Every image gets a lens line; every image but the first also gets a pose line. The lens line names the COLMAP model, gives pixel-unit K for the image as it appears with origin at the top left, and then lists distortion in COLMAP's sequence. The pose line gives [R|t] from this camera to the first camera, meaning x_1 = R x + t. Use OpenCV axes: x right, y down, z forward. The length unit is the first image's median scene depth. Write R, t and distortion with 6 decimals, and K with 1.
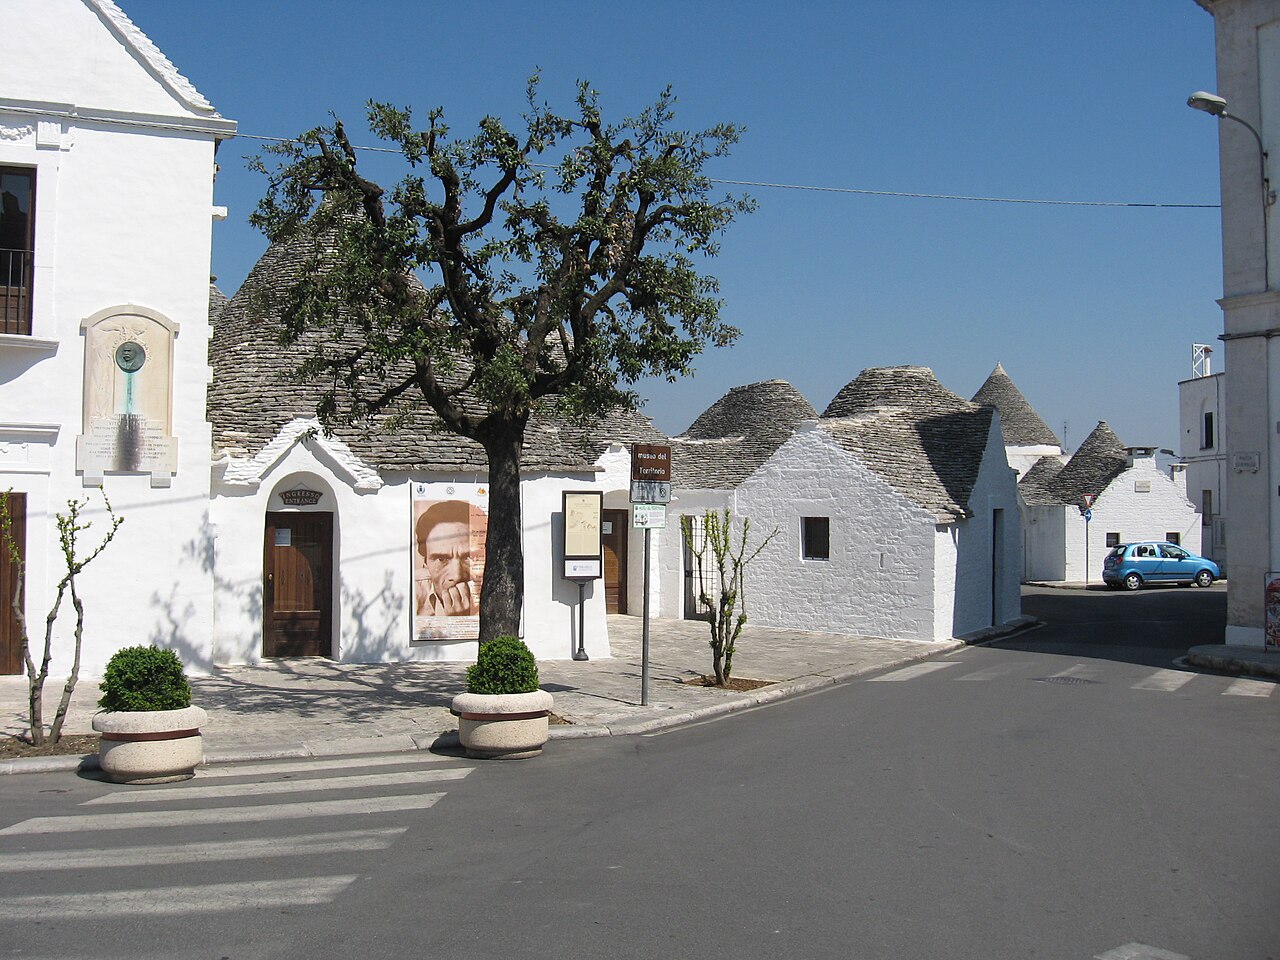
lens RADIAL K [[1400.0, 0, 639.3], [0, 1400.0, 478.5], [0, 0, 1]] dist [-0.117378, 0.000000]
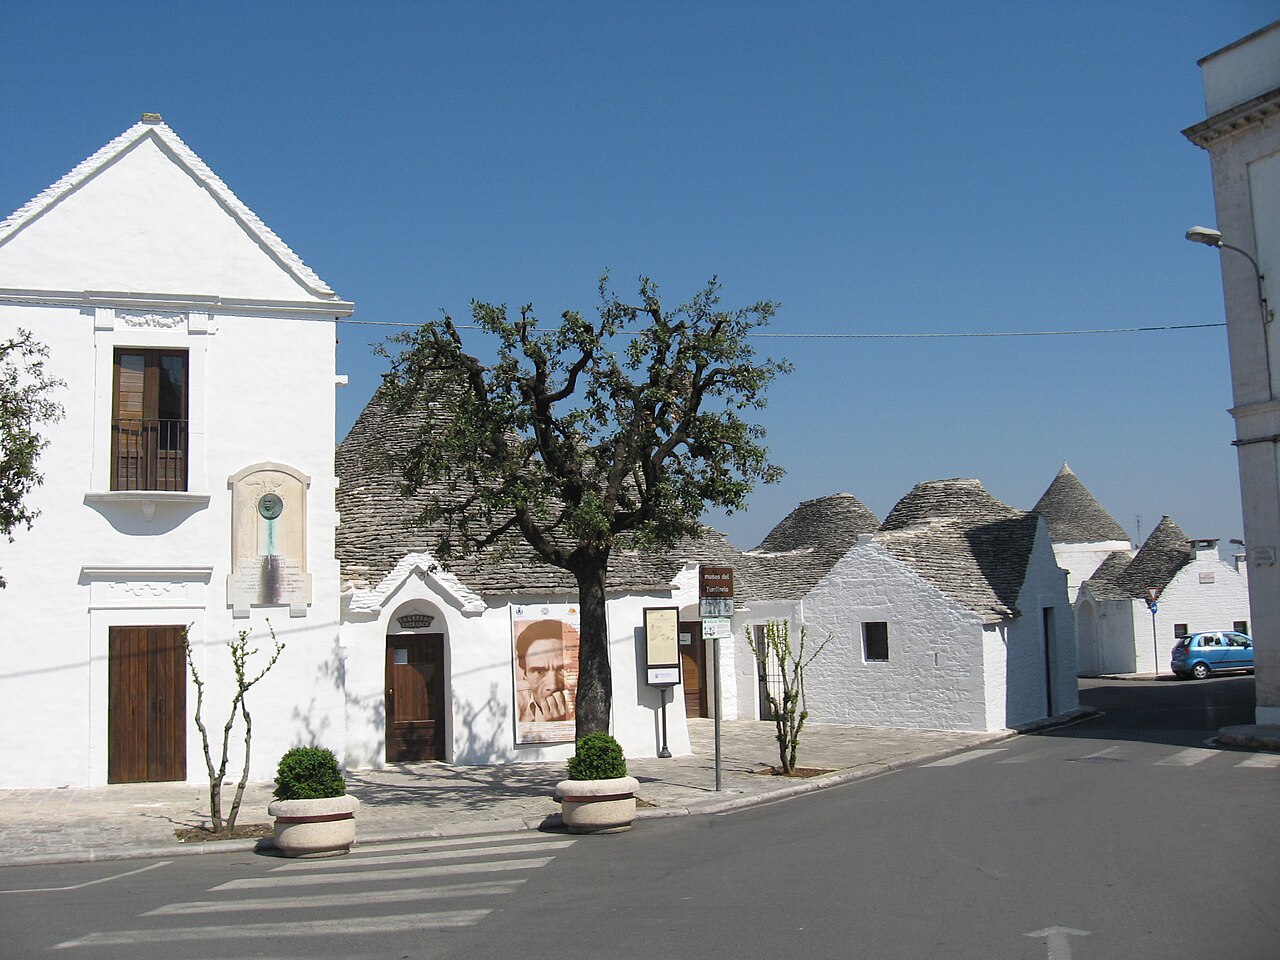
lens RADIAL K [[1400.0, 0, 626.4], [0, 1400.0, 475.3], [0, 0, 1]] dist [-0.117378, 0.000000]
pose [[0.996876, -0.041760, -0.067038, 0.013948], [0.036199, 0.995965, -0.082122, -0.006246], [0.070197, 0.079439, 0.994365, -0.158530]]
